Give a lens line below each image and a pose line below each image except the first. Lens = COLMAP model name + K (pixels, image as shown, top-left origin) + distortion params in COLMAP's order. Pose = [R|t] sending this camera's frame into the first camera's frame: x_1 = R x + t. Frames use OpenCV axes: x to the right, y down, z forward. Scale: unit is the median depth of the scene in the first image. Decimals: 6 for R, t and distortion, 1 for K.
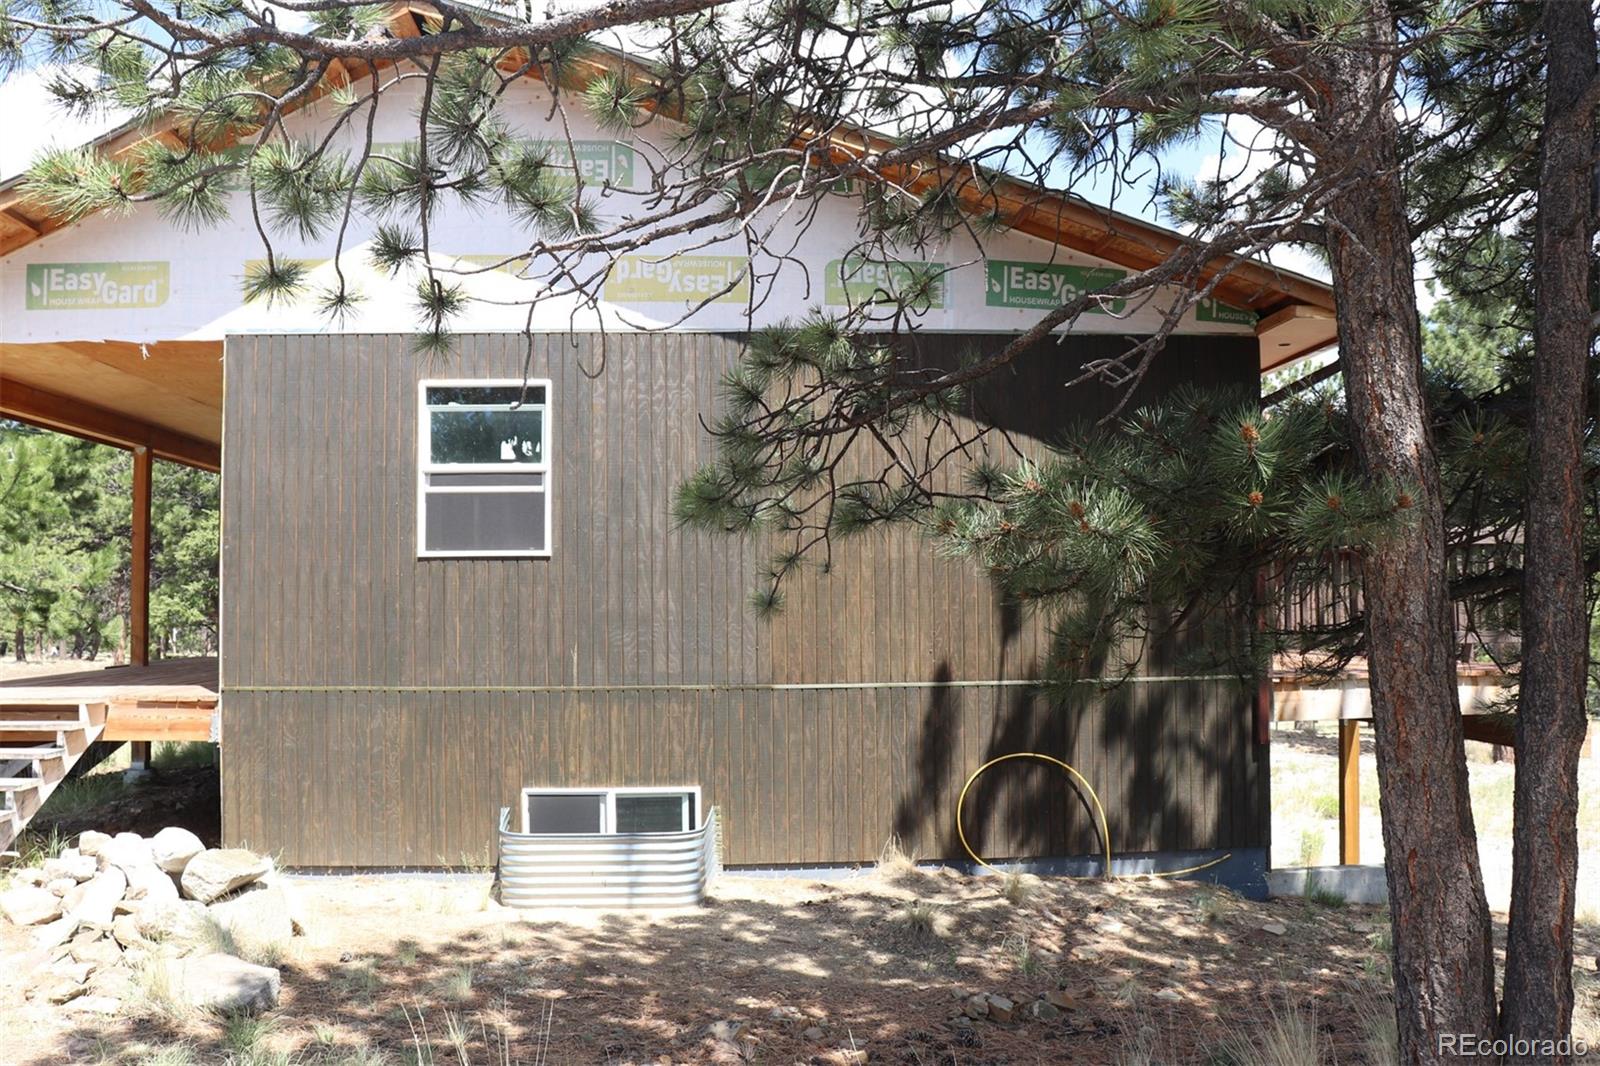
lens RADIAL K [[1337.4, 0, 800.3], [0, 1337.4, 541.3], [0, 0, 1]] dist [-0.060346, 0.009530]
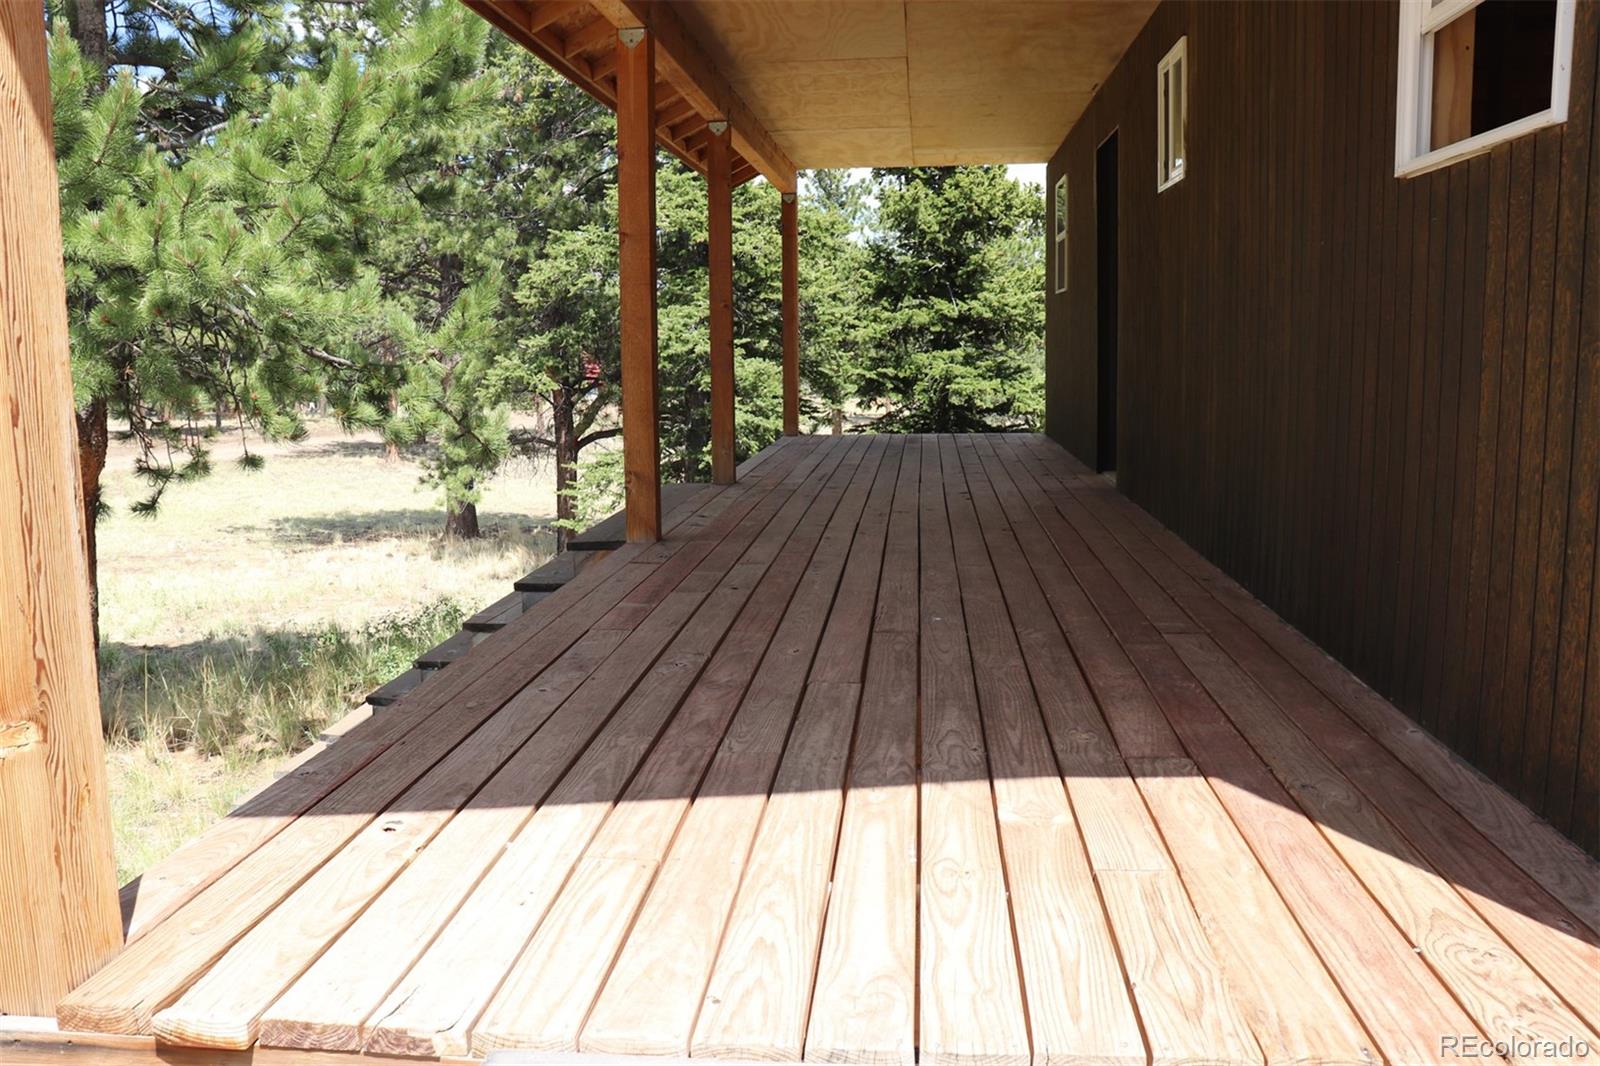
lens RADIAL K [[1337.4, 0, 797.3], [0, 1337.4, 528.1], [0, 0, 1]] dist [-0.060346, 0.009530]
pose [[0.986994, 0.011670, -0.160331, -0.209982], [0.018107, 0.982944, 0.183009, 0.004387], [0.159732, -0.183532, 0.969949, 0.317045]]
